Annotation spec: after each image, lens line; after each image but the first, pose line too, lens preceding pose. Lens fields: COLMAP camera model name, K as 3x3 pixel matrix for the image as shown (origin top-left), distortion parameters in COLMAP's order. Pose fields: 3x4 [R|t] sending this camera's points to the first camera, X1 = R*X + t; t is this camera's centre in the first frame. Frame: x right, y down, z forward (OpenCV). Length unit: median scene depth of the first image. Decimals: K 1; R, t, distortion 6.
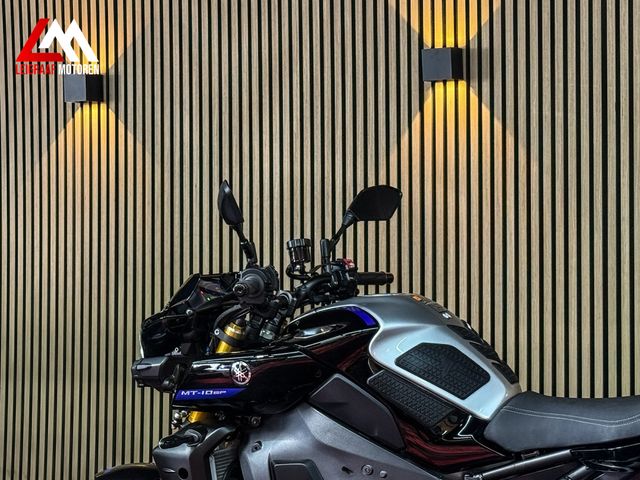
lens RADIAL K [[1388.6, 0, 317.6], [0, 1388.6, 239.9], [0, 0, 1]] dist [0.163447, 0.000000]
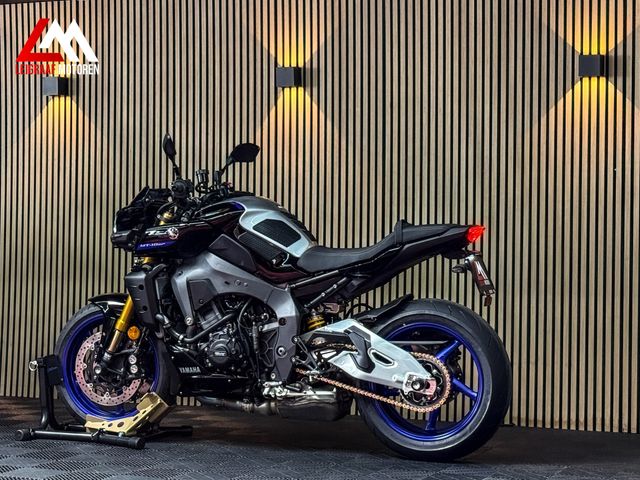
lens RADIAL K [[1388.6, 0, 306.9], [0, 1388.6, 233.1], [0, 0, 1]] dist [0.163447, 0.000000]
pose [[0.996805, 0.015185, 0.078417, -0.014192], [-0.014204, 0.999814, -0.013056, 0.079212], [-0.078601, 0.011901, 0.996835, -0.634137]]
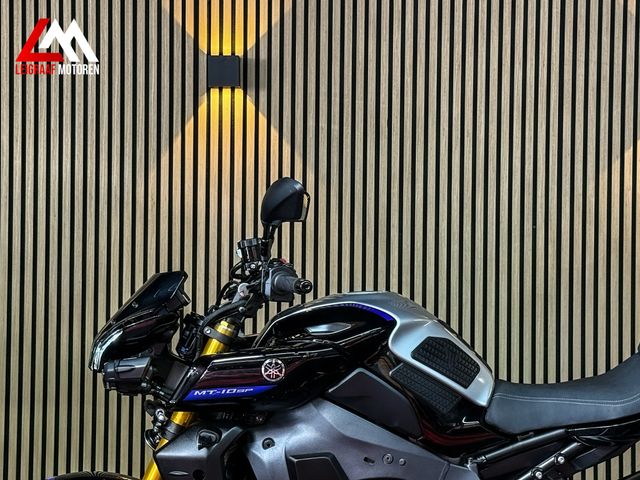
lens RADIAL K [[1388.6, 0, 318.8], [0, 1388.6, 237.4], [0, 0, 1]] dist [0.163447, 0.000000]
pose [[0.885463, 0.016603, 0.464414, -0.331449], [-0.012335, 0.999849, -0.012227, 0.007910], [-0.464547, 0.005098, 0.885534, 0.062997]]
